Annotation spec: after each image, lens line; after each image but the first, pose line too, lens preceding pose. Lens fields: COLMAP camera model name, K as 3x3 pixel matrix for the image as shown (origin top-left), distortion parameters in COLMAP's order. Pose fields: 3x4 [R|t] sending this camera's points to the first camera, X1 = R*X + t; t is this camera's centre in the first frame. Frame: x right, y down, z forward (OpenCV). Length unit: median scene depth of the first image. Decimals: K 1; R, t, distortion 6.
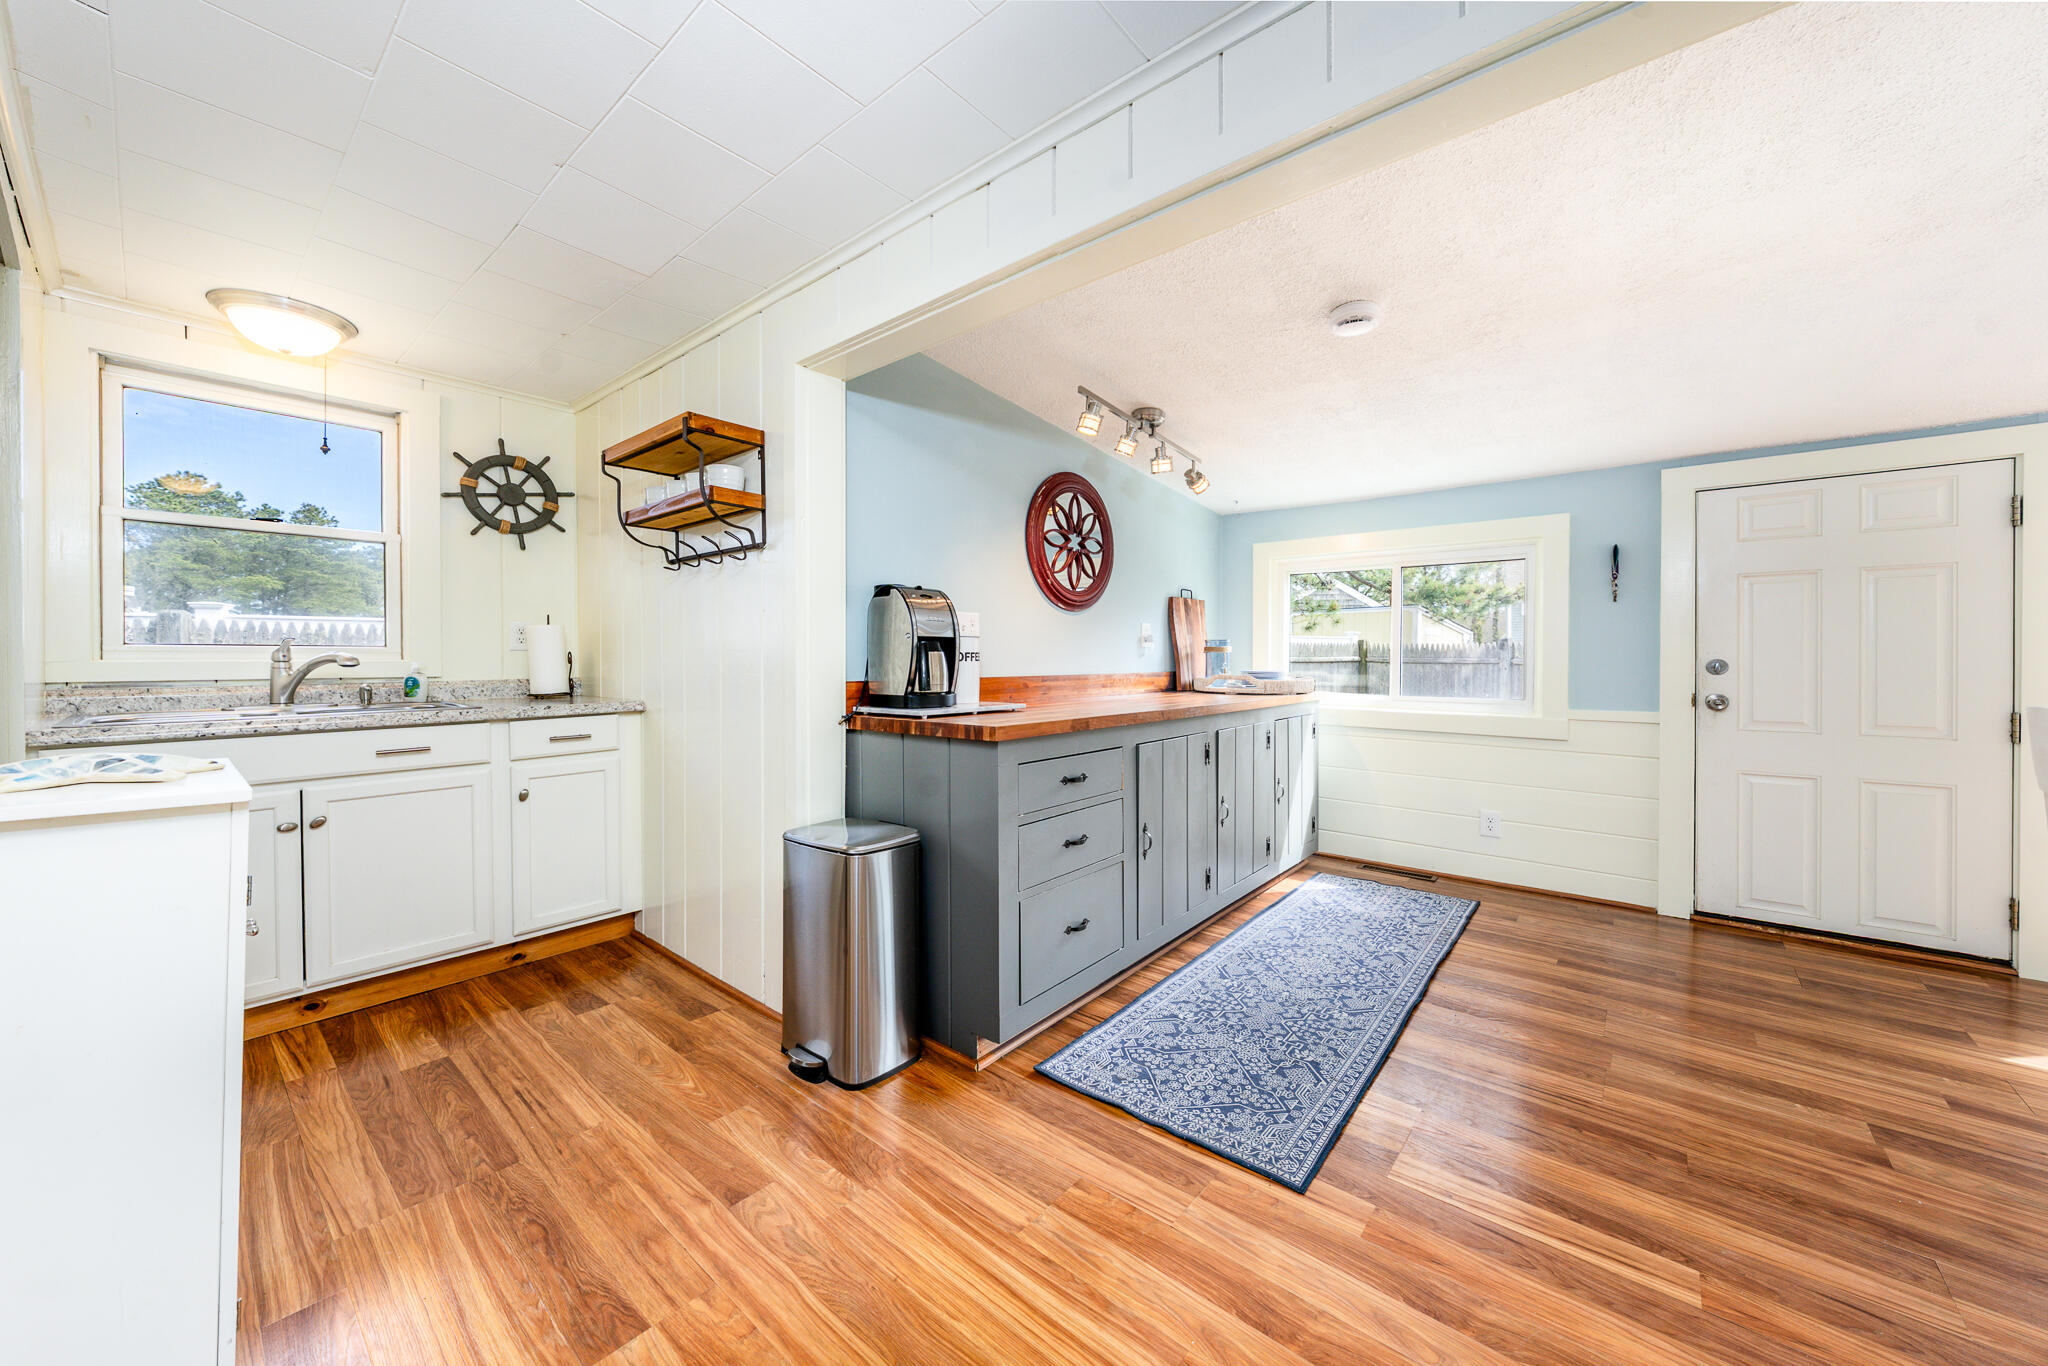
lens RADIAL K [[721.6, 0, 1100.3], [0, 721.6, 664.2], [0, 0, 1]] dist [-0.003172, -0.000344]
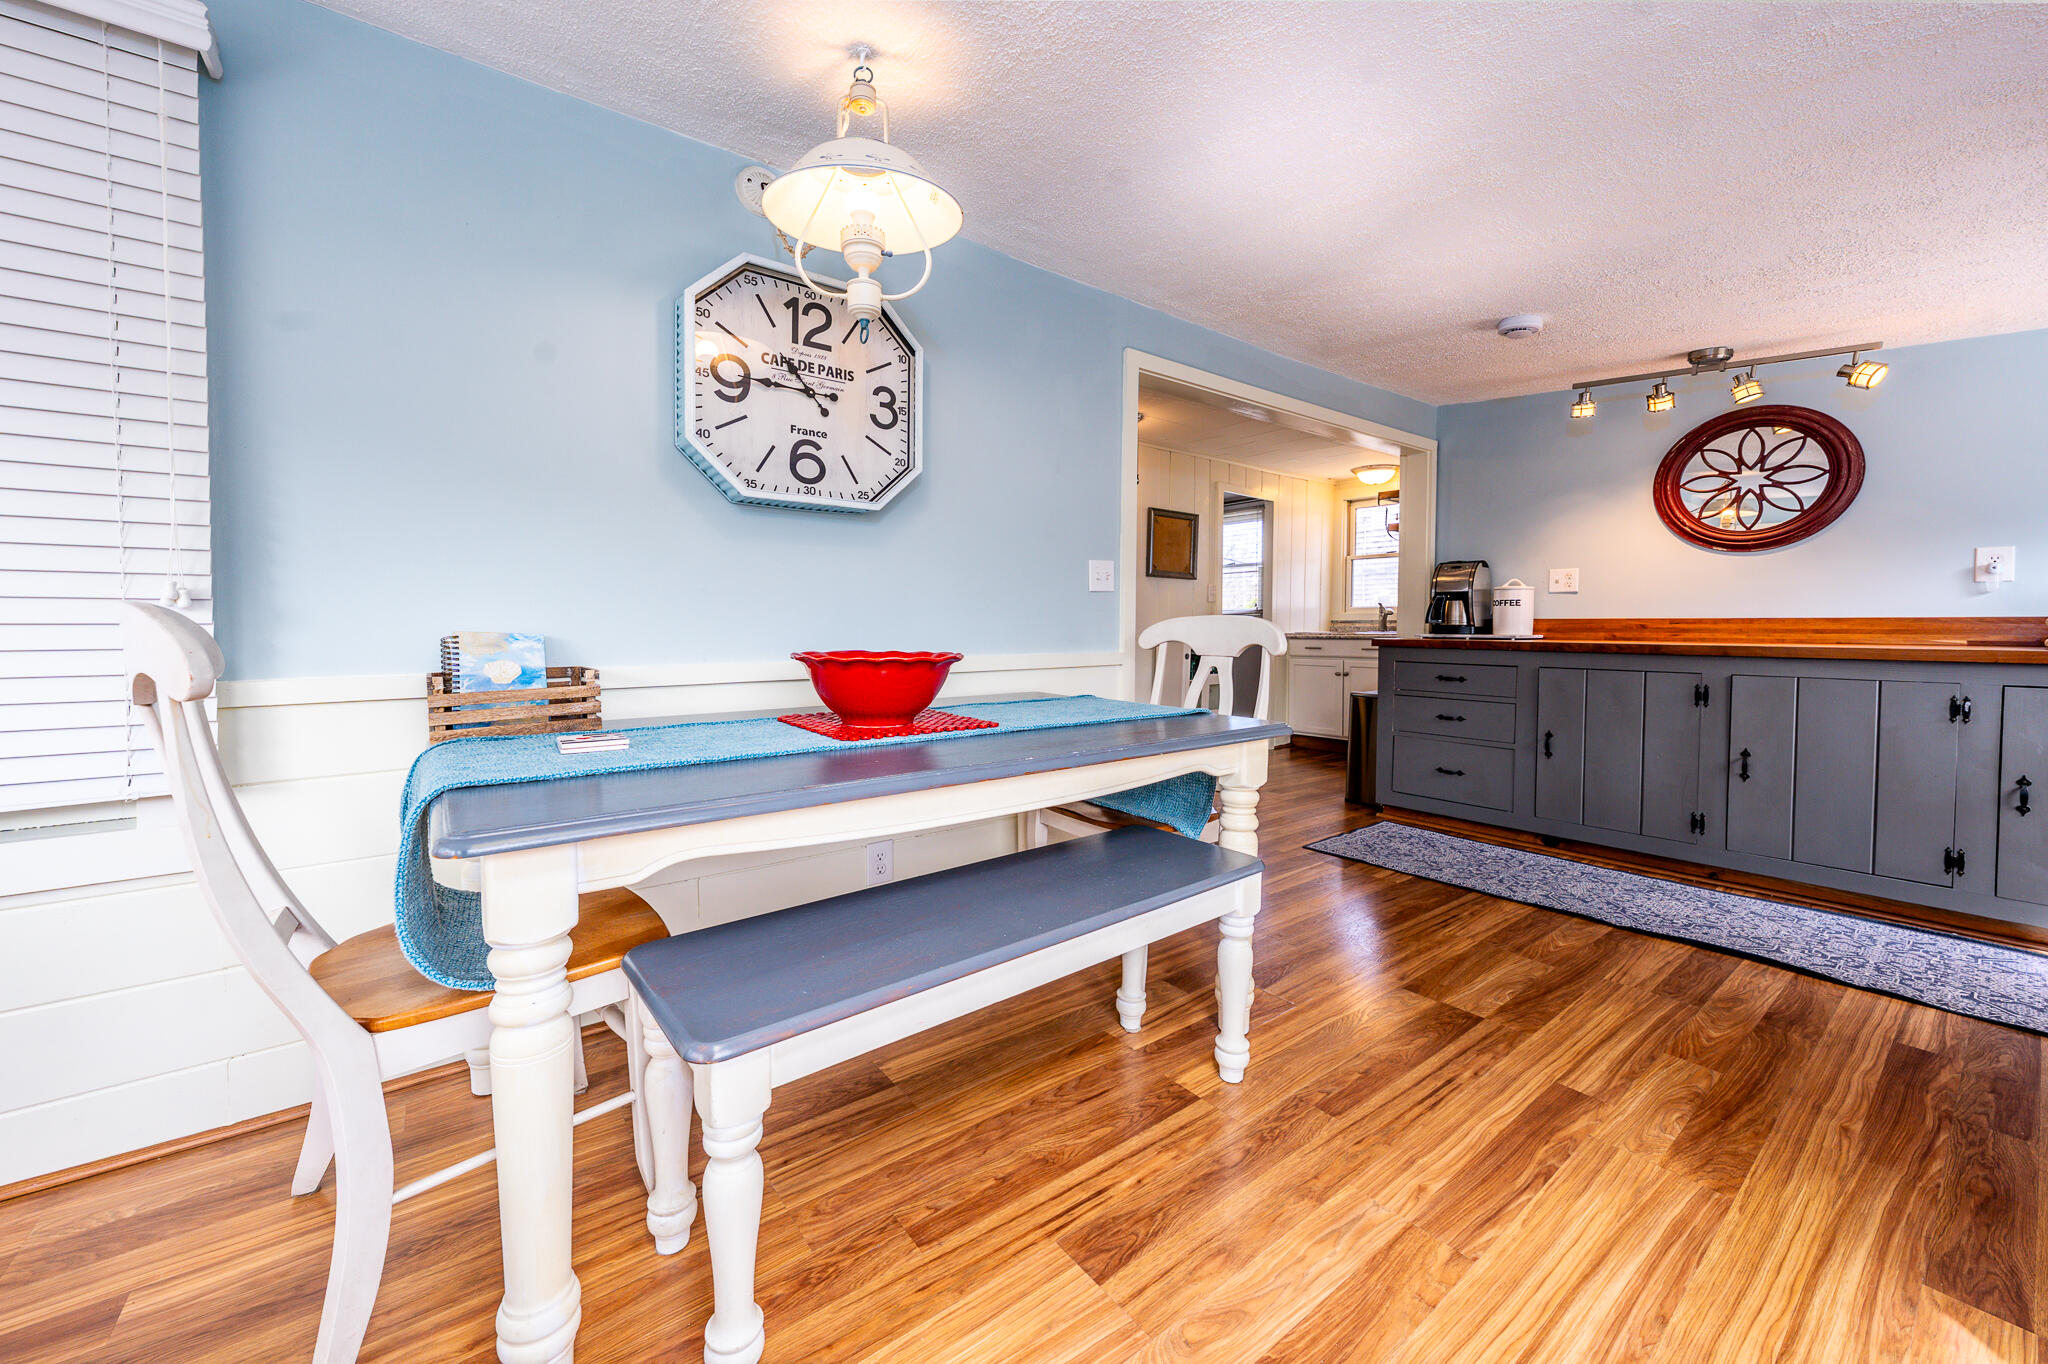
lens RADIAL K [[760.7, 0, 922.7], [0, 760.7, 639.9], [0, 0, 1]] dist [0.000494, -0.000213]
pose [[-0.338619, 0.019003, -0.940732, 1.444869], [-0.008758, 0.999689, 0.023347, 0.033694], [0.940883, 0.016144, -0.338347, 0.351193]]
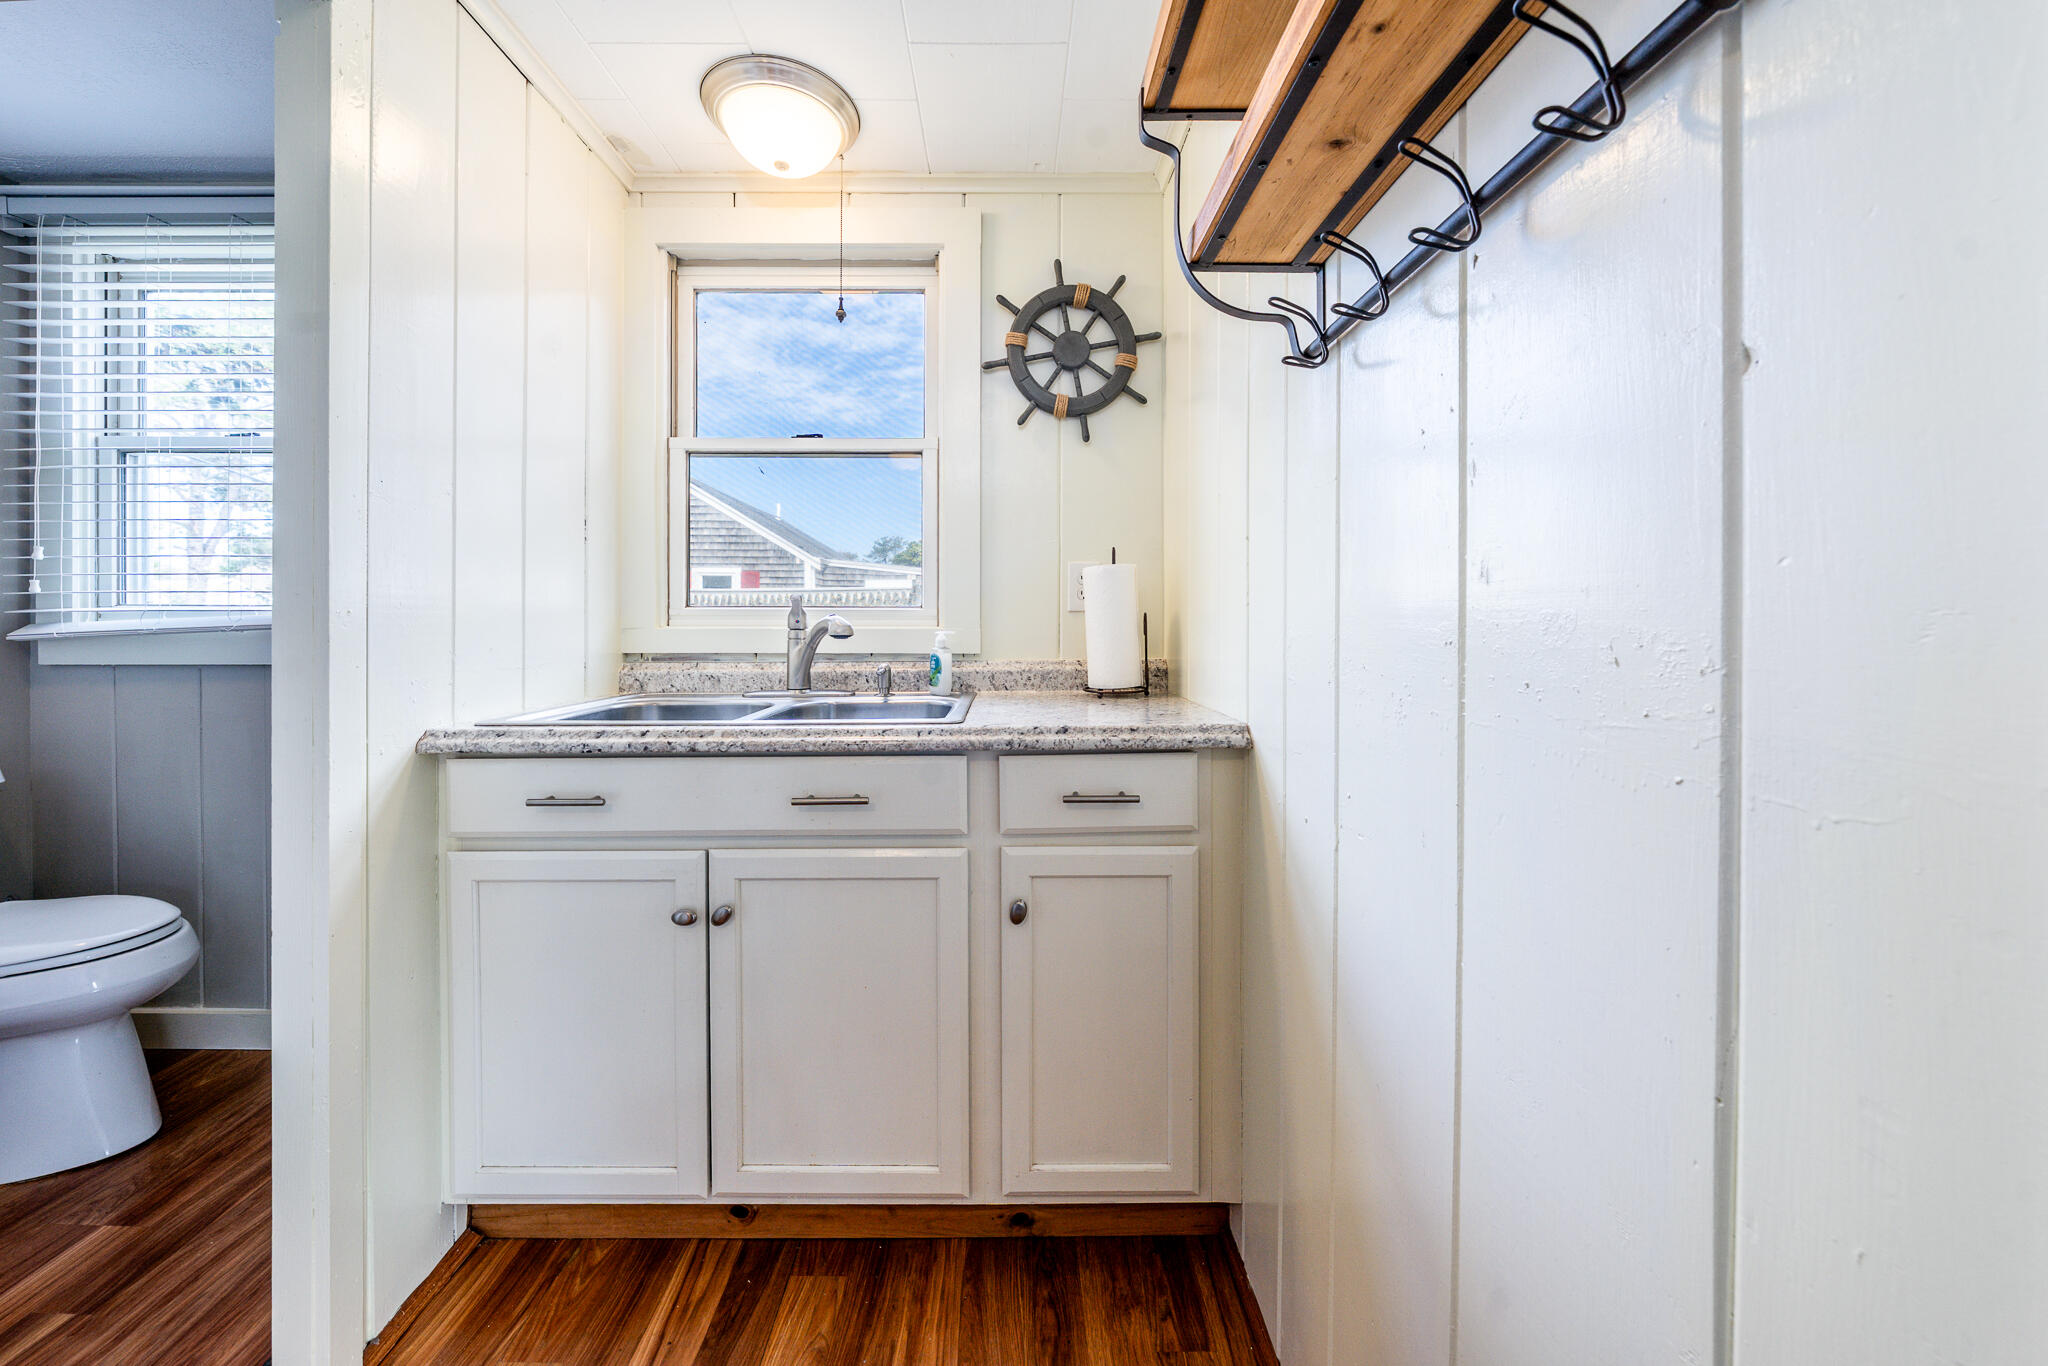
lens RADIAL K [[809.8, 0, 1004.2], [0, 809.8, 628.9], [0, 0, 1]] dist [-0.001389, -0.000001]
pose [[0.599119, 0.006377, -0.800635, -0.321636], [-0.008988, 0.999959, 0.001238, -0.005547], [0.800610, 0.006454, 0.599151, 0.571328]]
